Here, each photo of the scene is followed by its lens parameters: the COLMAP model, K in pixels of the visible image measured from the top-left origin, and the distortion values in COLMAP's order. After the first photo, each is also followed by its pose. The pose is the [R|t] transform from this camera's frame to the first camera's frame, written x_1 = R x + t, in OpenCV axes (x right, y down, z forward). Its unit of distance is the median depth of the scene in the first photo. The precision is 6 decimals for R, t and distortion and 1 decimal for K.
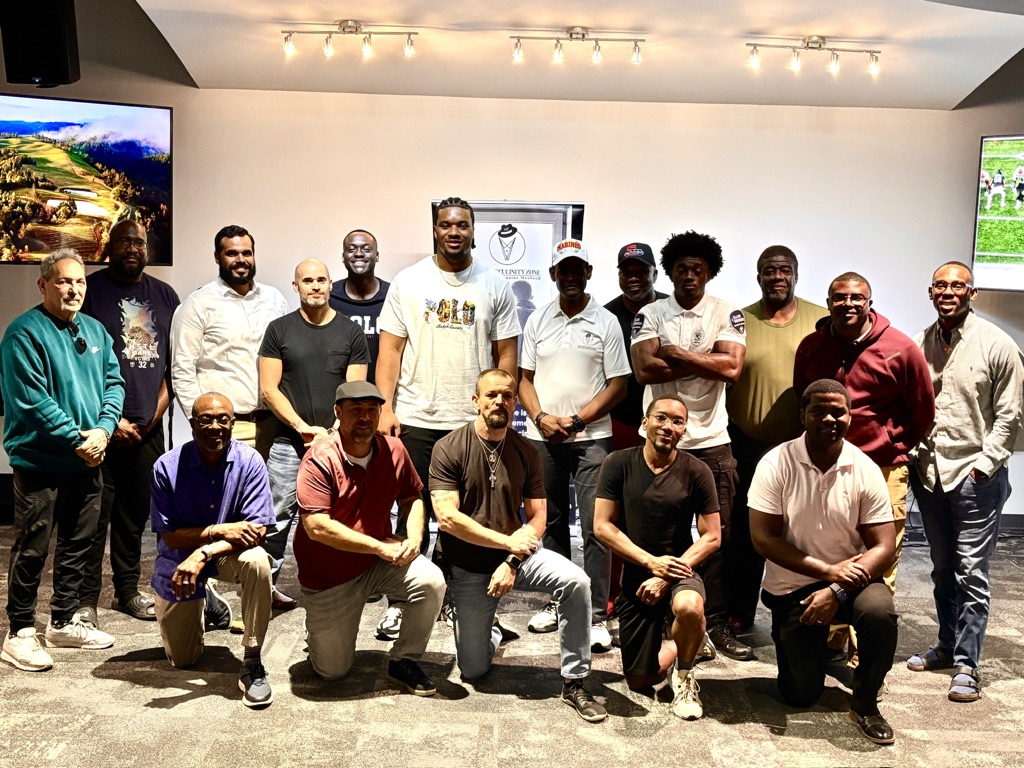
lens RADIAL K [[1142.5, 0, 510.8], [0, 1142.5, 373.6], [0, 0, 1]] dist [0.030061, 0.000000]
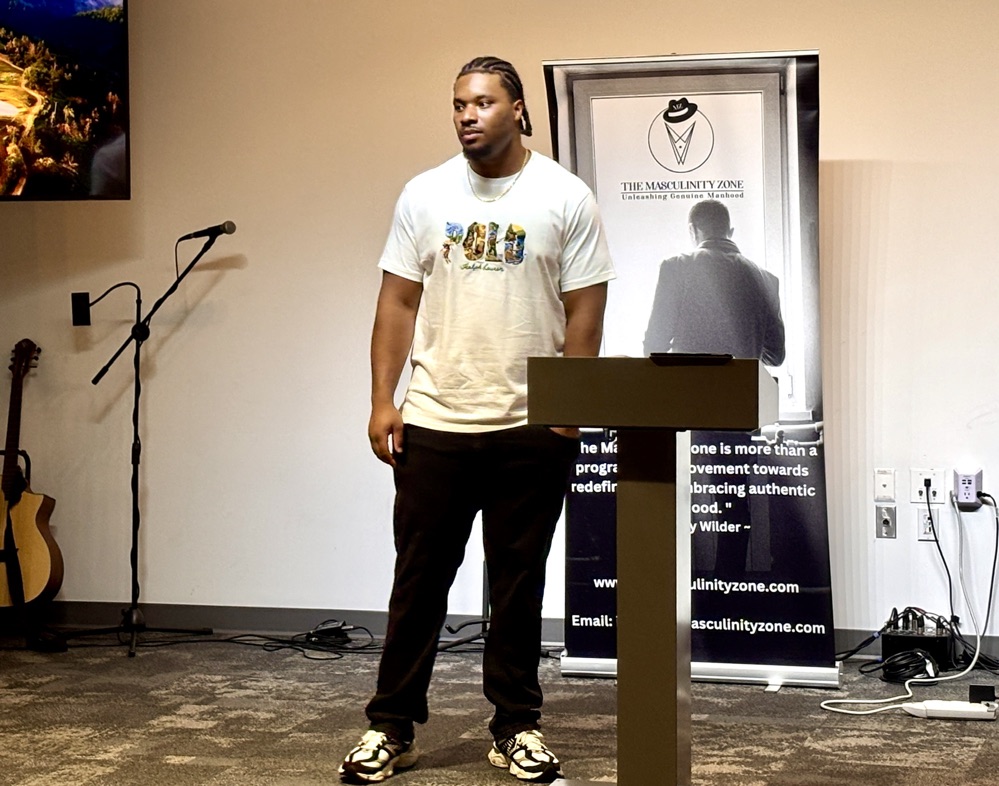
lens RADIAL K [[2874.5, 0, 469.8], [0, 2874.5, 324.9], [0, 0, 1]] dist [0.315952, 0.000000]
pose [[0.958956, -0.024107, -0.282528, 0.288048], [0.003675, 0.997352, -0.072629, 0.077346], [0.283531, 0.068610, 0.956505, -0.342637]]
